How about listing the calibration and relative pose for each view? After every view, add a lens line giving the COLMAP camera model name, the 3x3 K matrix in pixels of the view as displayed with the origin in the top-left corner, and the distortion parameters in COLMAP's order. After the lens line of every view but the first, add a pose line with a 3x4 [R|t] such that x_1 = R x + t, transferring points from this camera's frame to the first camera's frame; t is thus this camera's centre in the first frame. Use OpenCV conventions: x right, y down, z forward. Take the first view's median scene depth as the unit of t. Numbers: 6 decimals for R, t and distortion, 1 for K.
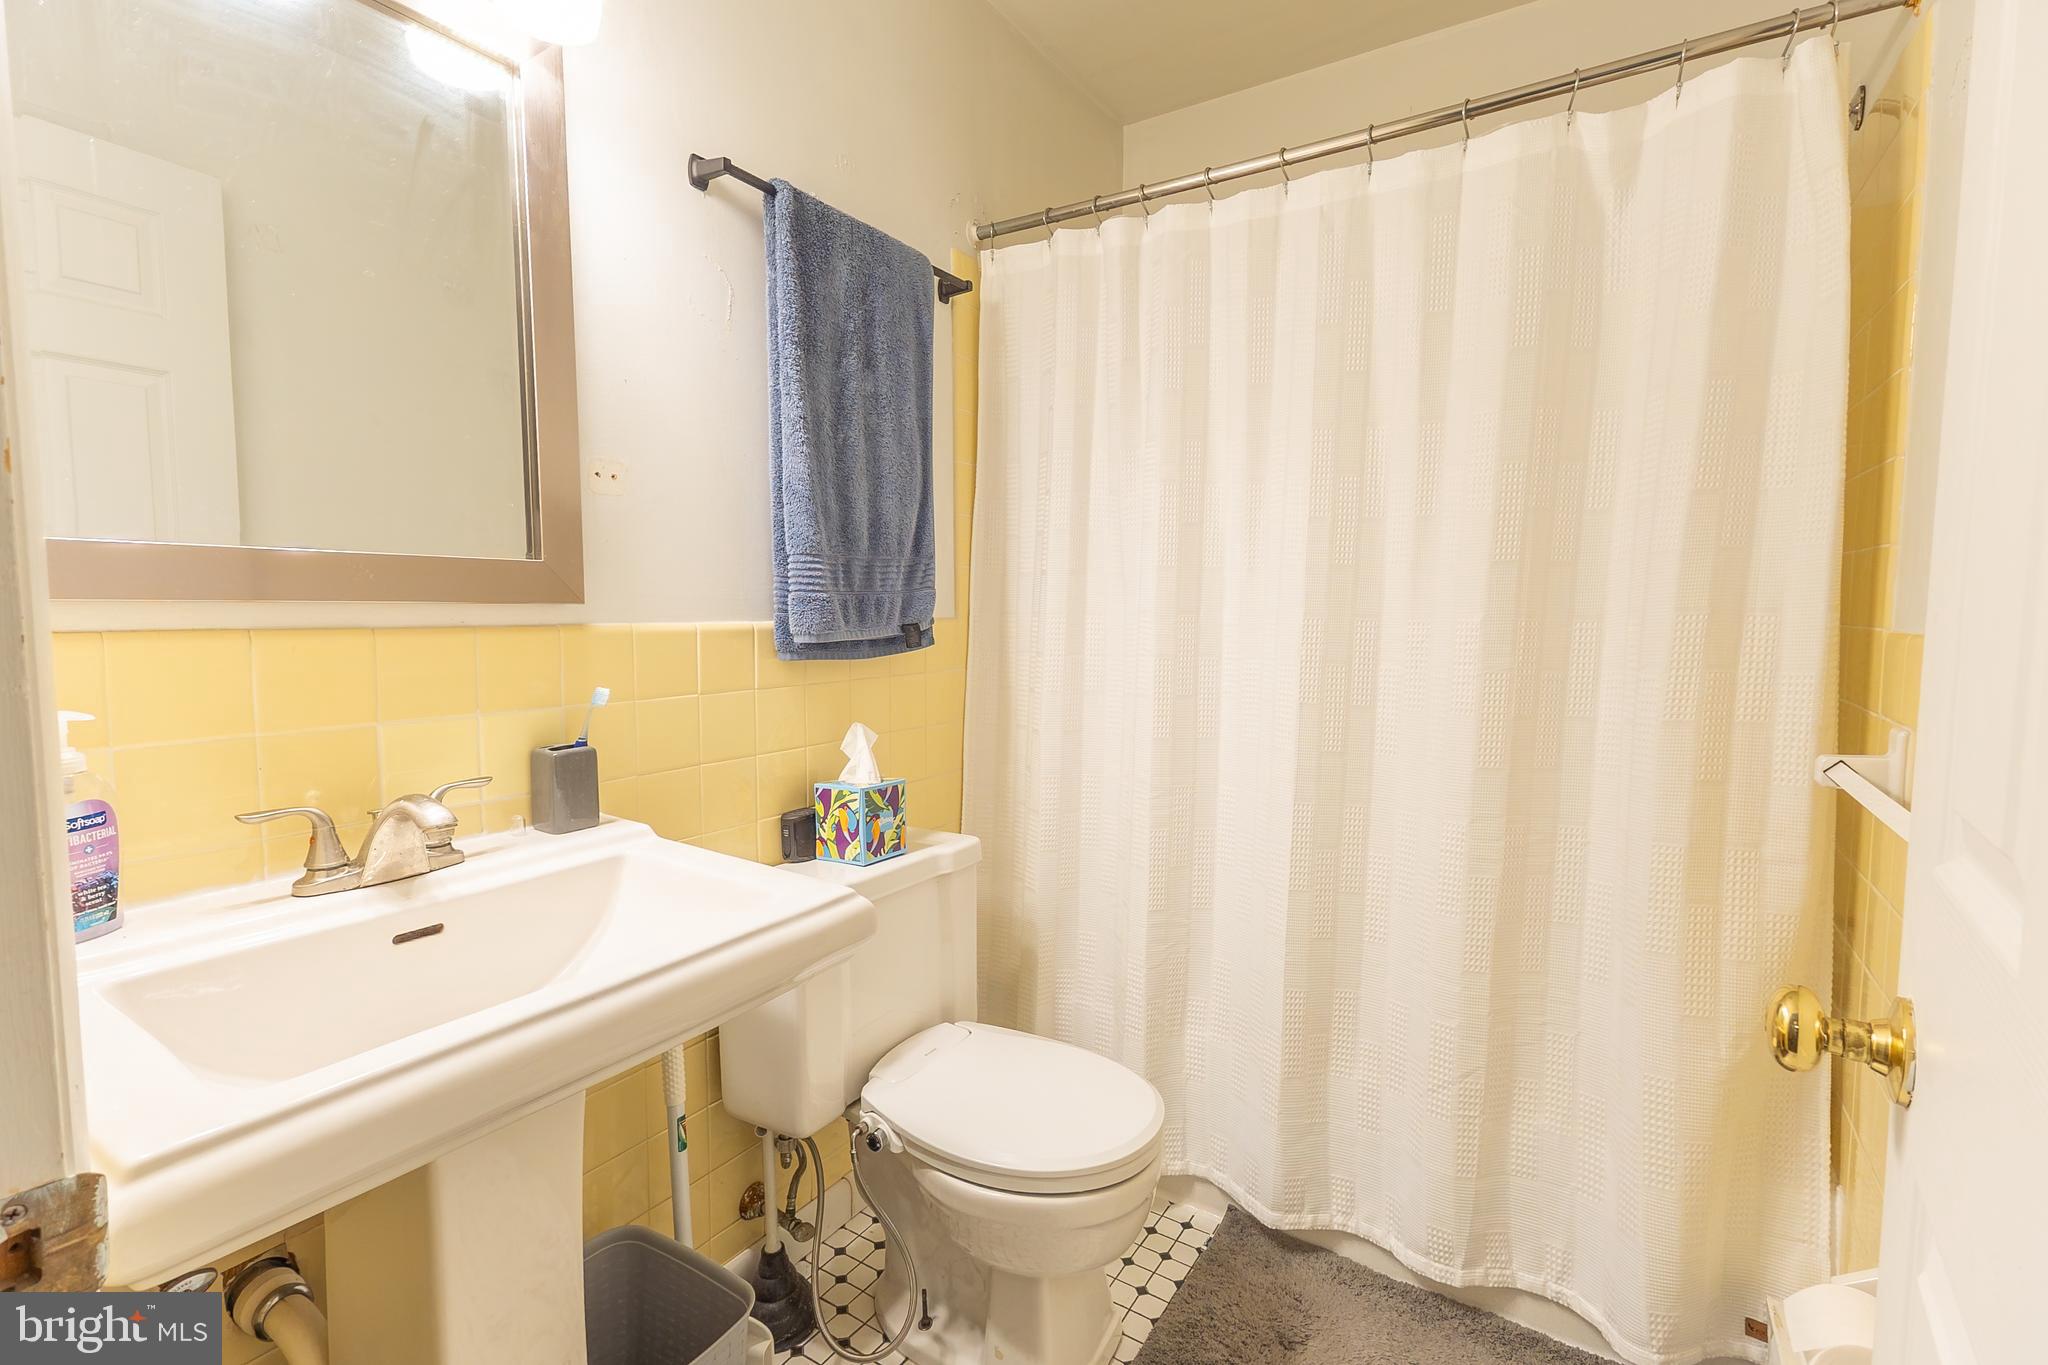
lens RADIAL K [[944.5, 0, 1019.0], [0, 944.5, 676.3], [0, 0, 1]] dist [0.026374, -0.004618]
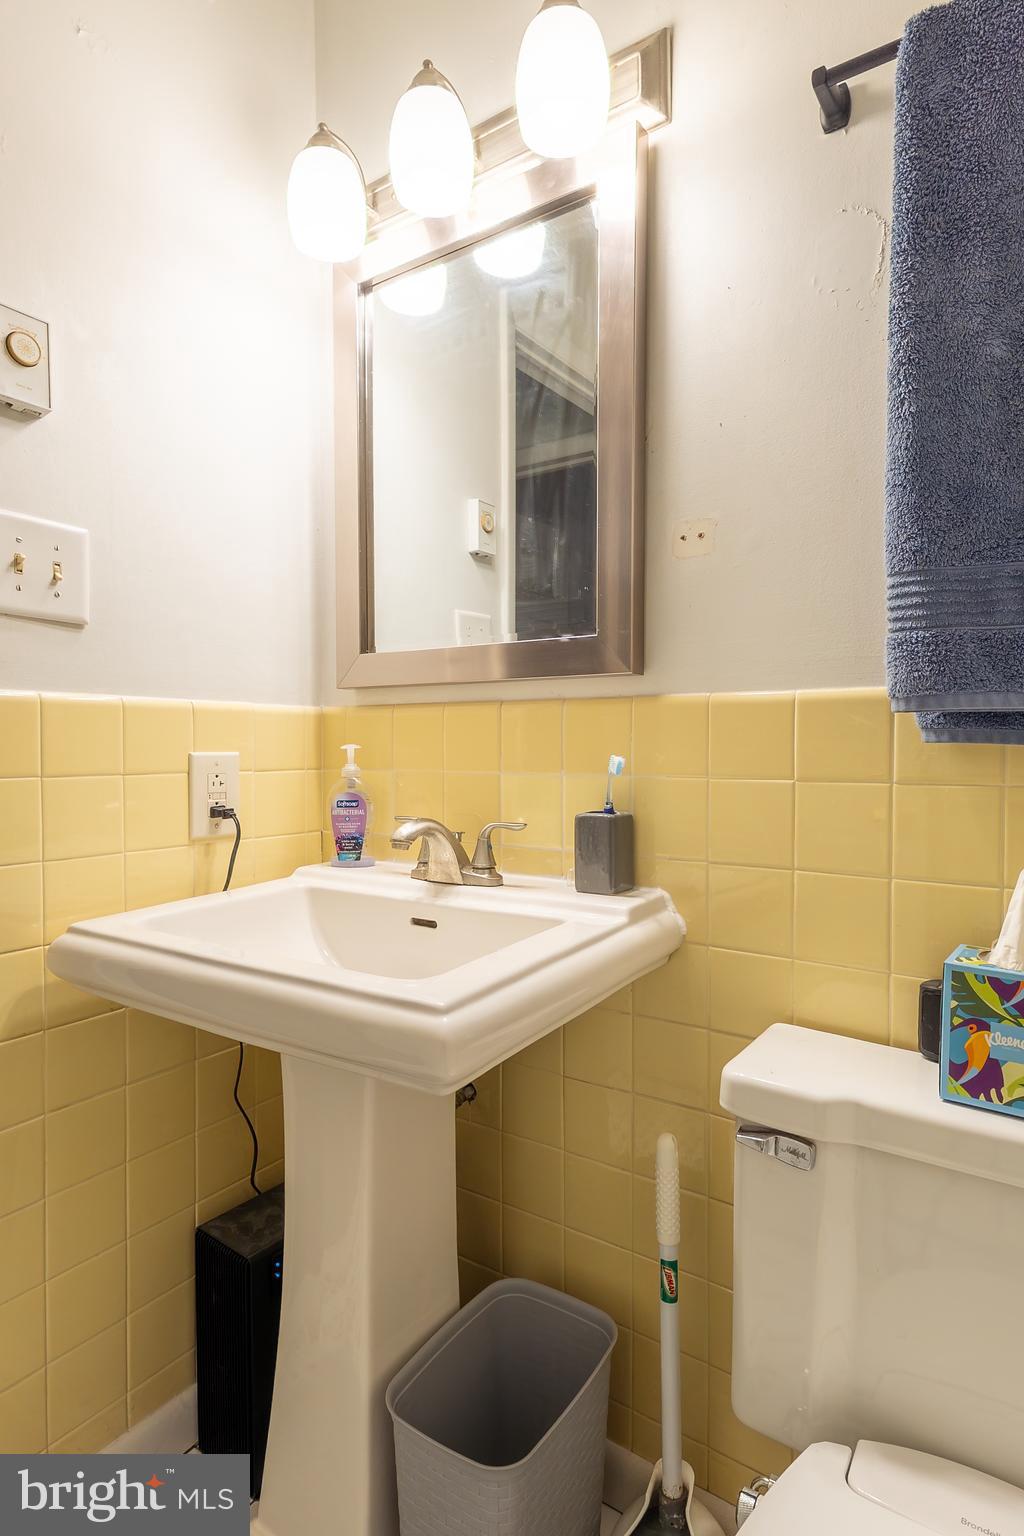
lens RADIAL K [[805.4, 0, 505.2], [0, 805.4, 769.7], [0, 0, 1]] dist [0.018083, -0.002026]
pose [[-0.015787, 0.030219, -0.999419, 0.336150], [-0.076741, 0.996558, 0.031345, 0.007328], [0.996926, 0.077191, -0.013414, 0.753634]]
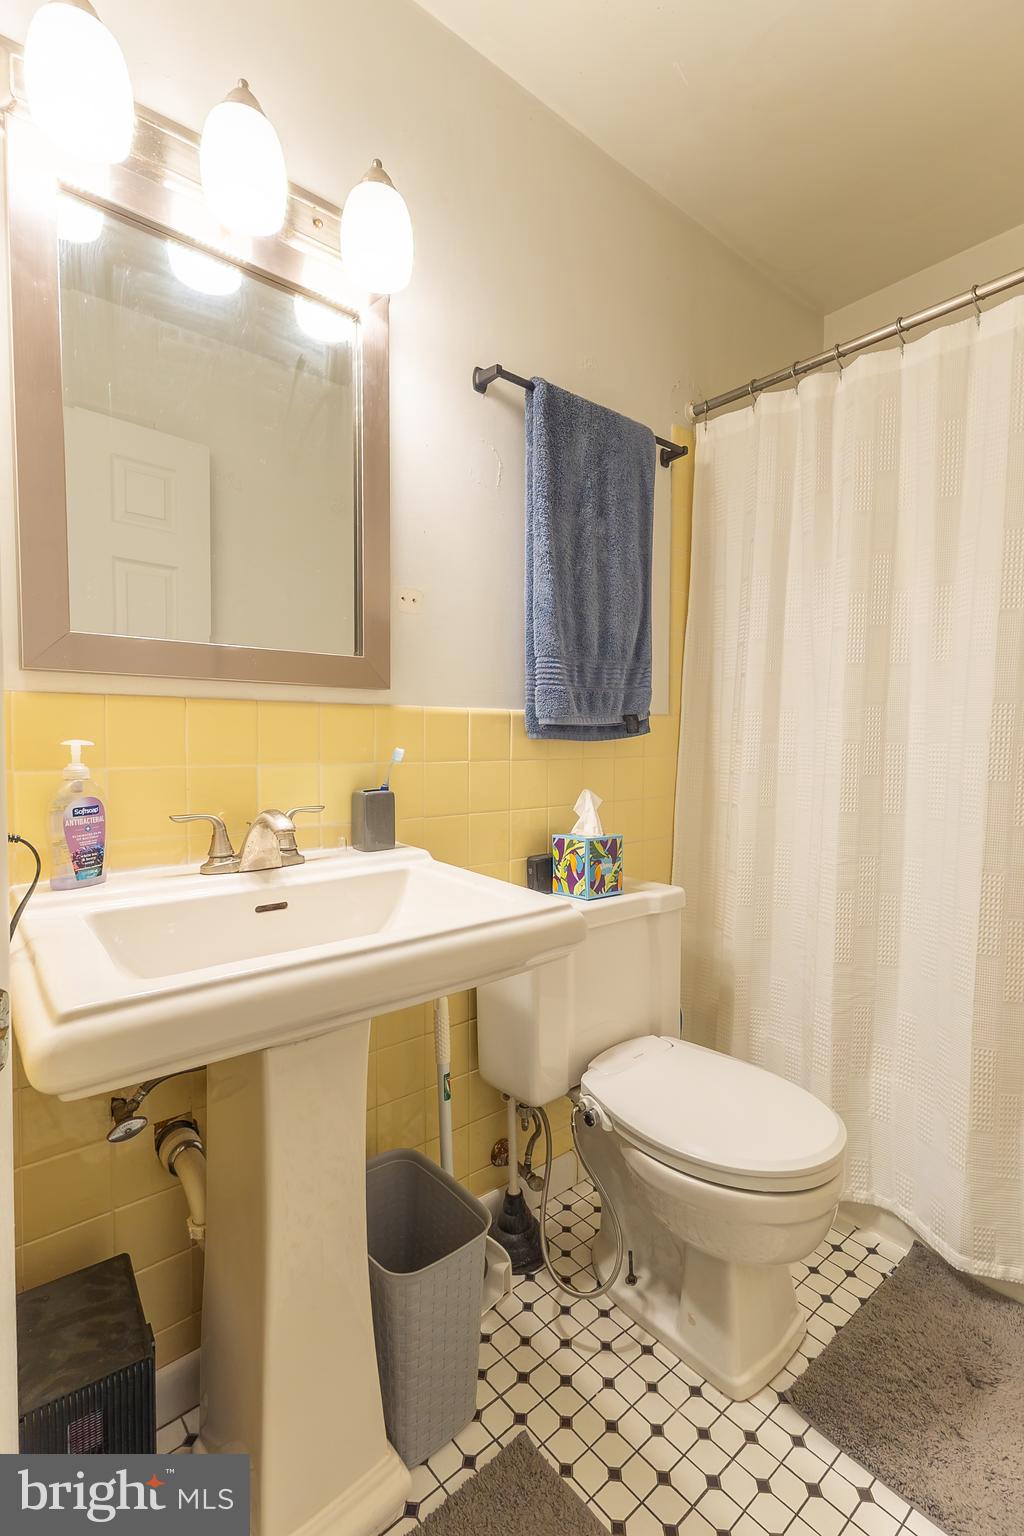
lens RADIAL K [[708.4, 0, 509.3], [0, 708.4, 764.7], [0, 0, 1]] dist [0.026374, -0.004618]
pose [[0.952955, 0.014275, -0.302774, 0.022226], [-0.025654, 0.999105, -0.033640, 0.055736], [0.302023, 0.039824, 0.952468, 0.054620]]
